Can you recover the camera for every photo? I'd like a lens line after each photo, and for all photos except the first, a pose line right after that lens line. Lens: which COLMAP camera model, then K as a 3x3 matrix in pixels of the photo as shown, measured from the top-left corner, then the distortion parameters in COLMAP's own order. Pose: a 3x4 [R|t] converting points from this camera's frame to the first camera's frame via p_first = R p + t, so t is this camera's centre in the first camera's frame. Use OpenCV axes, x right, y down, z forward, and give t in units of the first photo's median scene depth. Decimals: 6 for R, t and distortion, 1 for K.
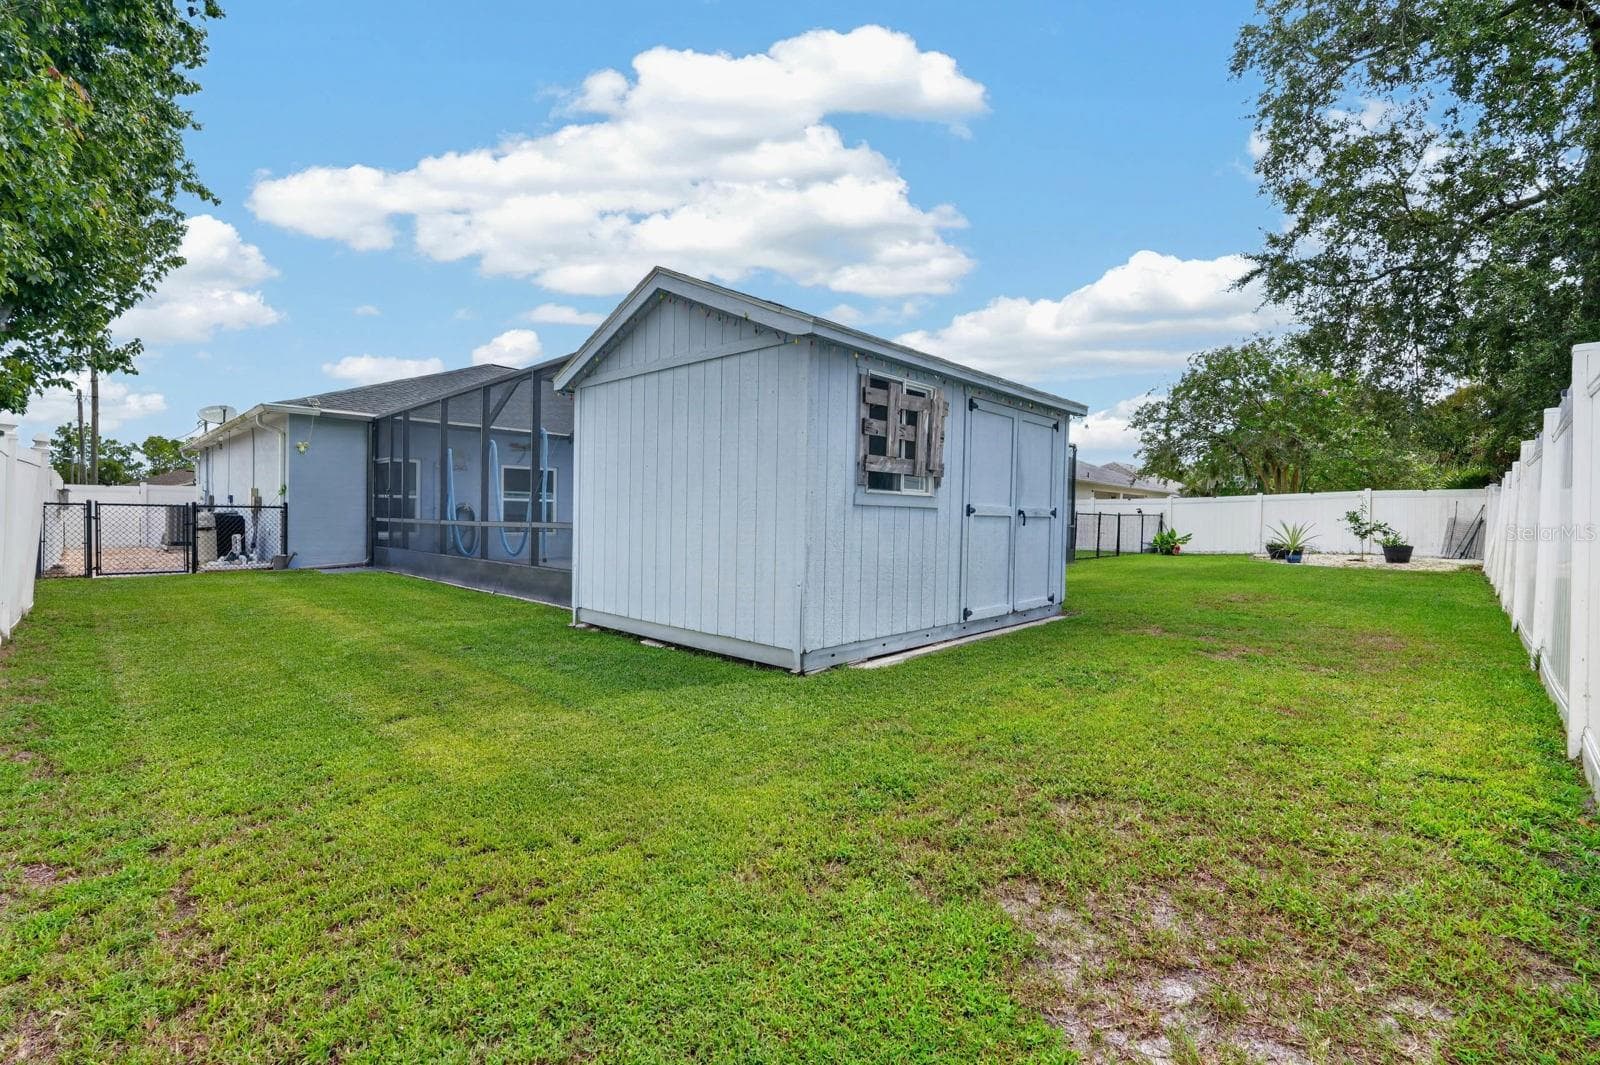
lens RADIAL K [[715.3, 0, 798.9], [0, 715.3, 536.2], [0, 0, 1]] dist [-0.022679, 0.009276]
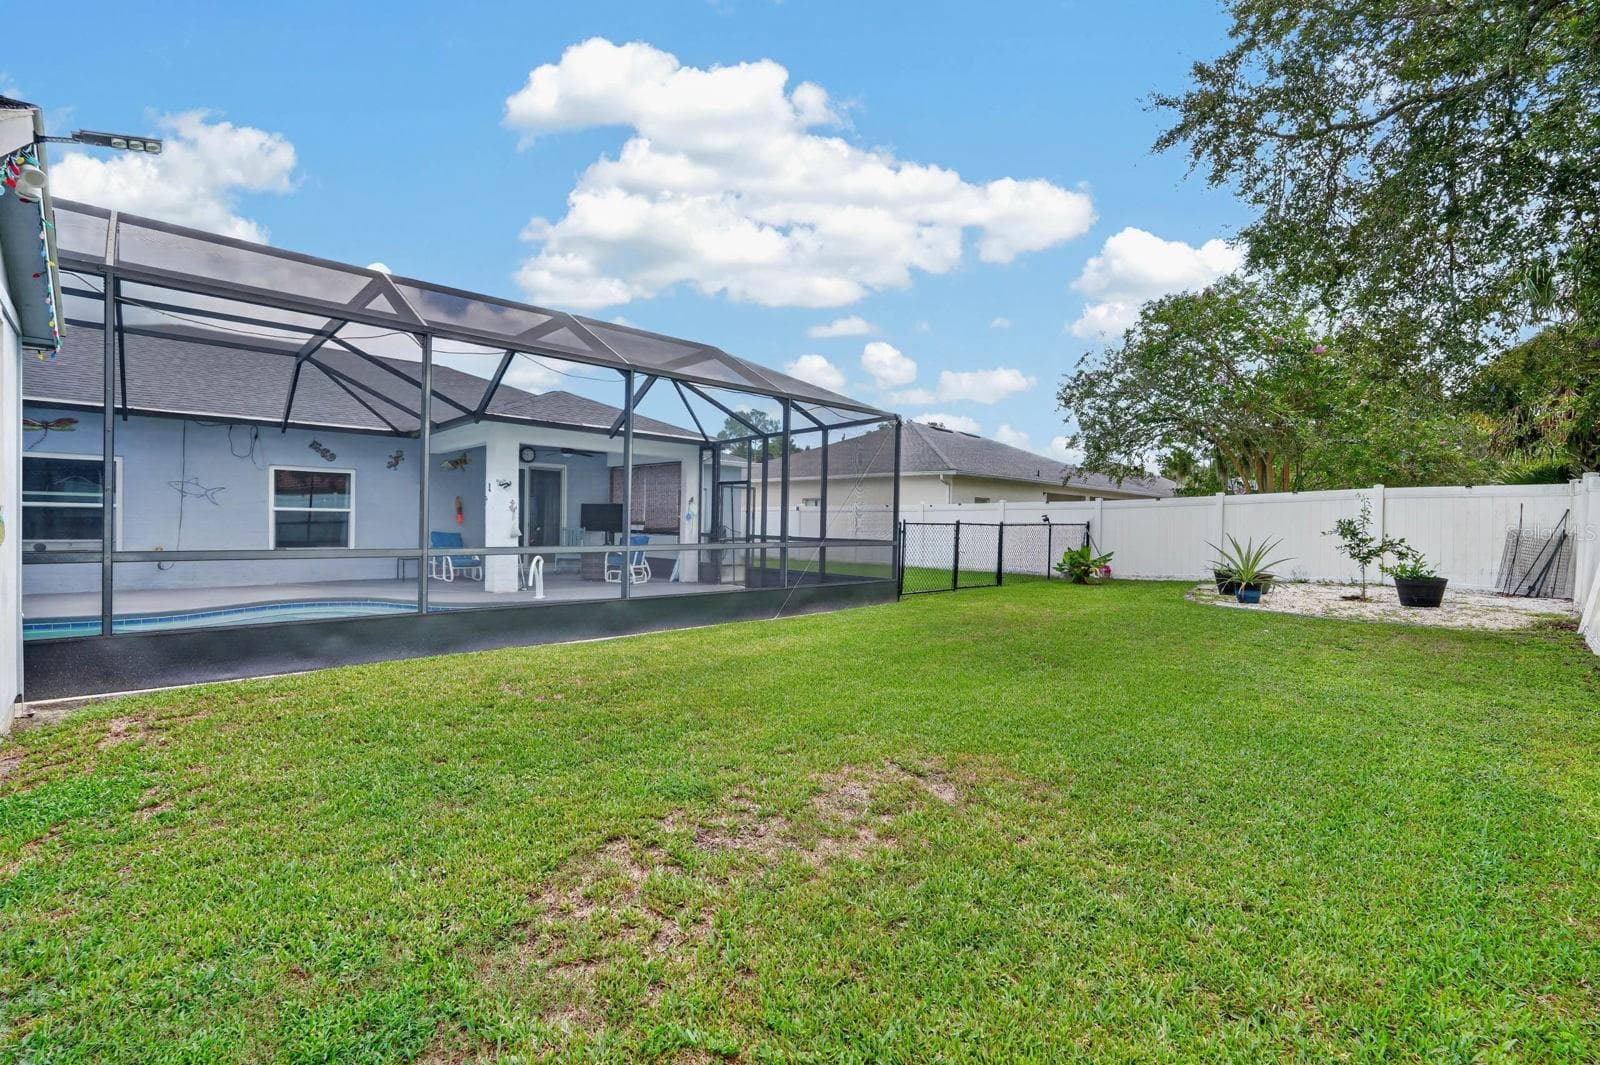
lens RADIAL K [[715.3, 0, 798.9], [0, 715.3, 536.2], [0, 0, 1]] dist [-0.022679, 0.009276]
pose [[0.999199, -0.000471, -0.040014, 0.322015], [0.000150, 0.999968, -0.008020, -0.015539], [0.040017, 0.008008, 0.999167, 0.355523]]
